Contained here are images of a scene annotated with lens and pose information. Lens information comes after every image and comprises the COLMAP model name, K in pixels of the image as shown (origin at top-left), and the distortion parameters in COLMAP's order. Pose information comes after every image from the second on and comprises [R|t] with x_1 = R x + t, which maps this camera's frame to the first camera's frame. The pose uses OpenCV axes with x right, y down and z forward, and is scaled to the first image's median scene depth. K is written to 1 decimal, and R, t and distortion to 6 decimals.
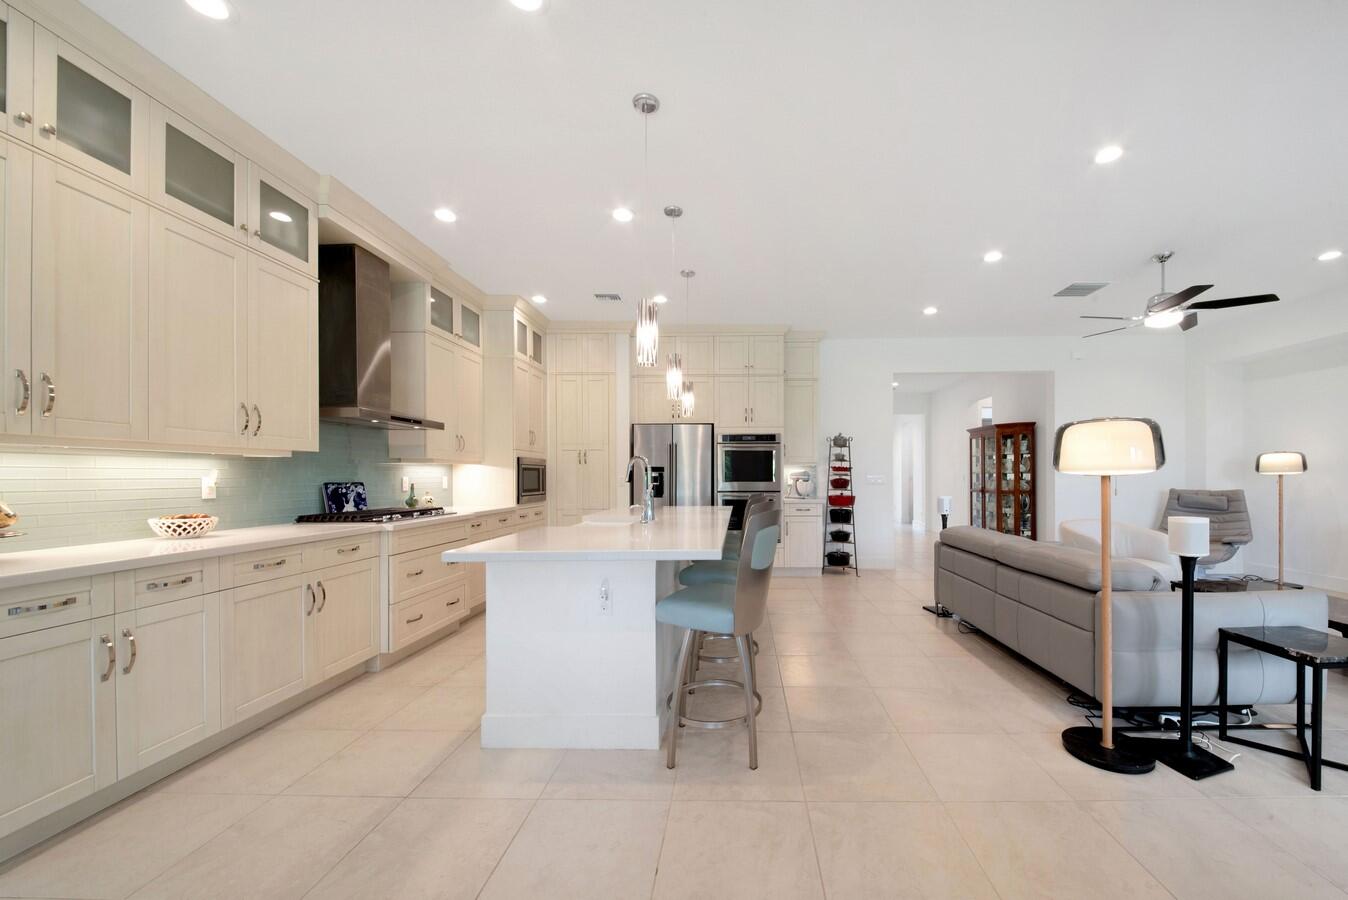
lens RADIAL K [[539.4, 0, 675.2], [0, 539.4, 476.6], [0, 0, 1]] dist [-0.000143, 0.000036]
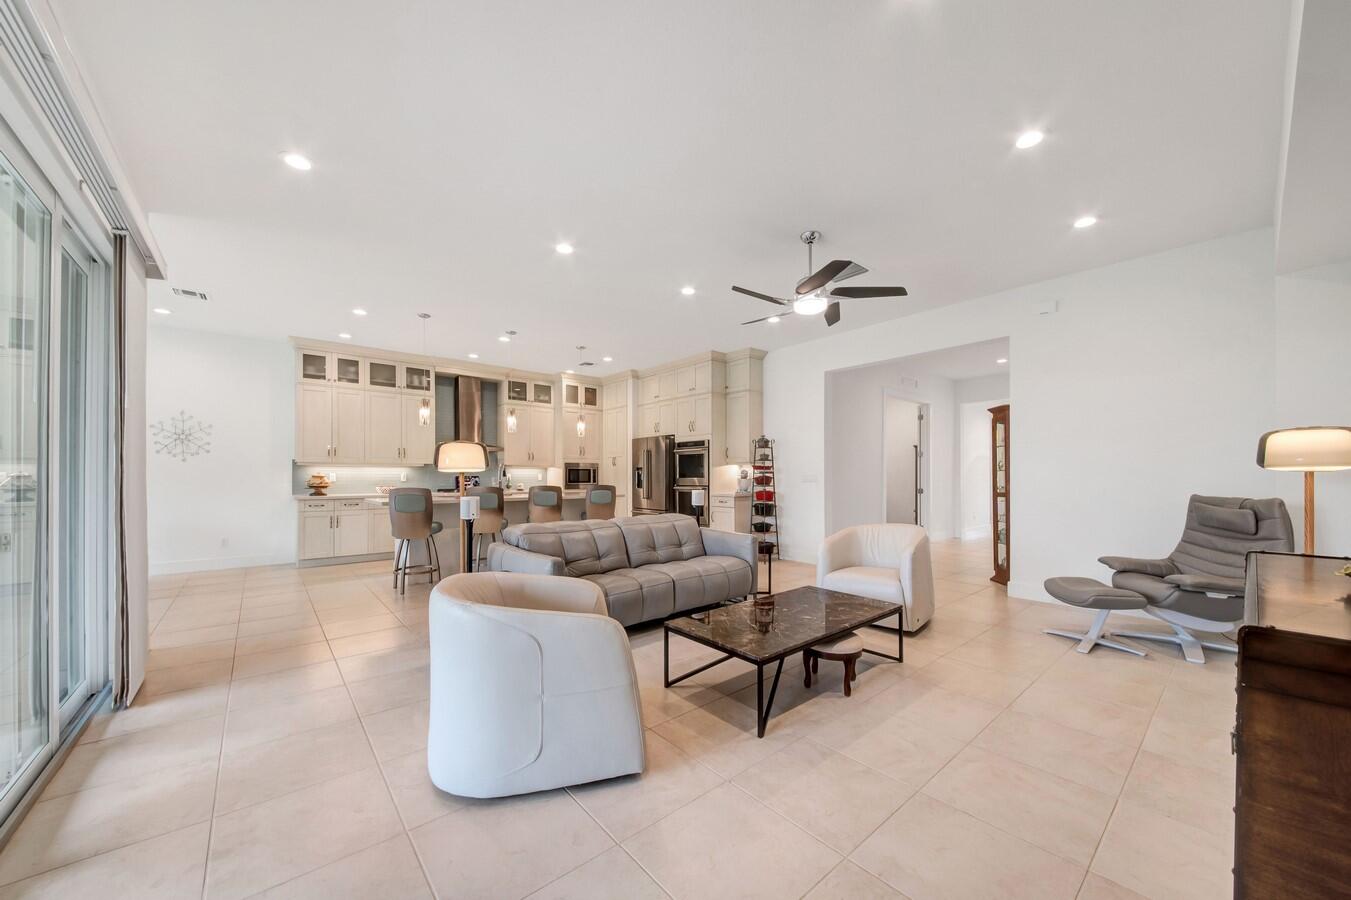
lens RADIAL K [[486.4, 0, 675.8], [0, 486.4, 473.6], [0, 0, 1]] dist [0.000343, 0.000004]
pose [[0.646766, 0.000356, -0.762689, 1.063680], [-0.003328, 0.999992, -0.002356, 0.001539], [0.762681, 0.004062, 0.646762, 0.226247]]
